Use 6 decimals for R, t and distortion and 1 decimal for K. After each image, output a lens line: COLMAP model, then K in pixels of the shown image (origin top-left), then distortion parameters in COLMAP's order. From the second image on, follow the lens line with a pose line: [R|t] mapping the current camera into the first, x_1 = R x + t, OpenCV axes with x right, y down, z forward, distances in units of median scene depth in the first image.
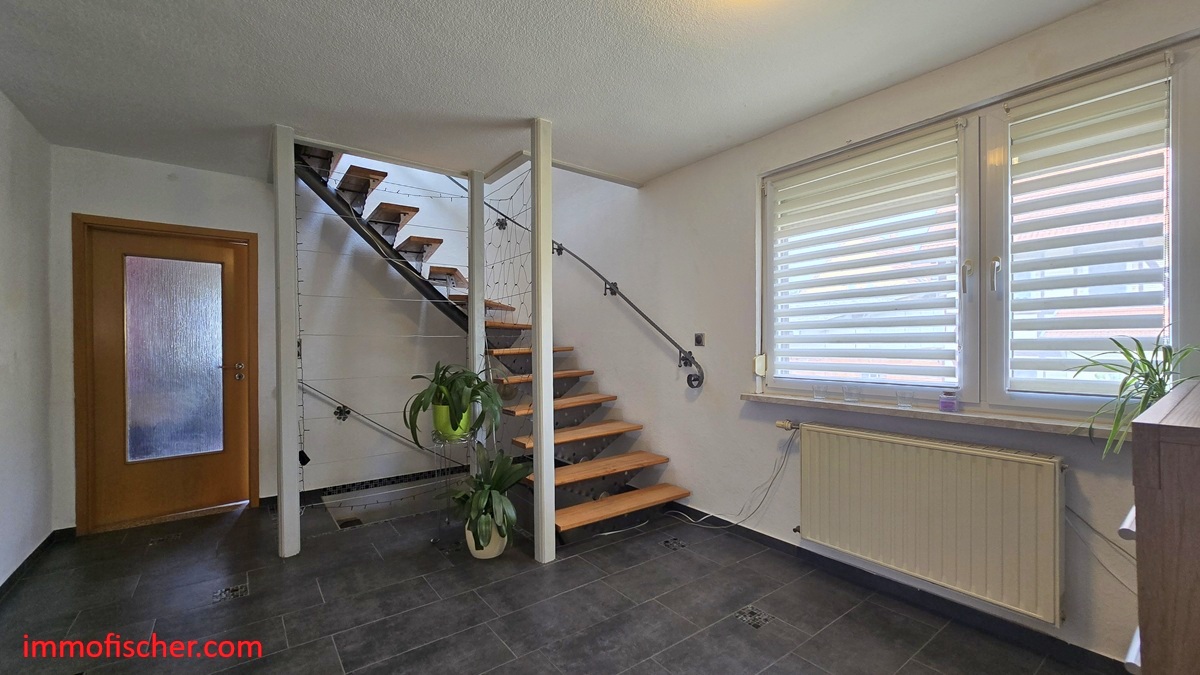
lens RADIAL K [[489.3, 0, 605.1], [0, 489.3, 340.7], [0, 0, 1]] dist [-0.001797, -0.000238]
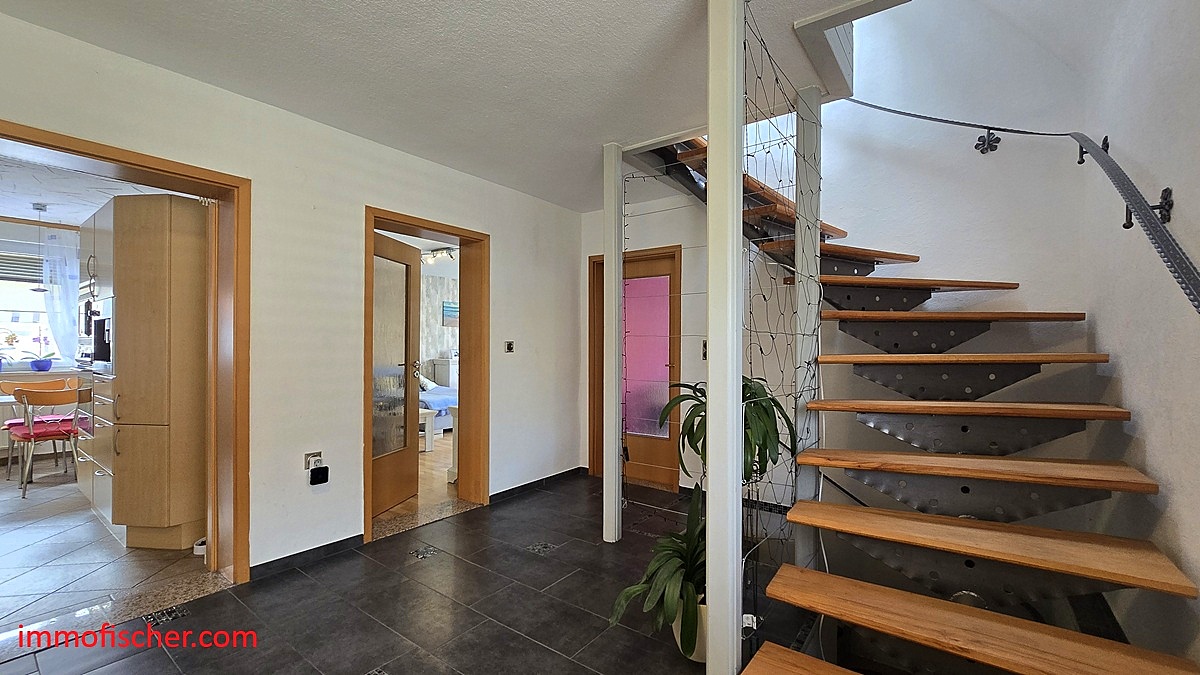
lens RADIAL K [[489.3, 0, 600.8], [0, 489.3, 340.1], [0, 0, 1]] dist [-0.001797, -0.000238]
pose [[0.284885, -0.008758, -0.958522, 0.288416], [-0.007641, 0.999906, -0.011407, 0.009524], [0.958531, 0.010574, 0.284791, 0.515431]]
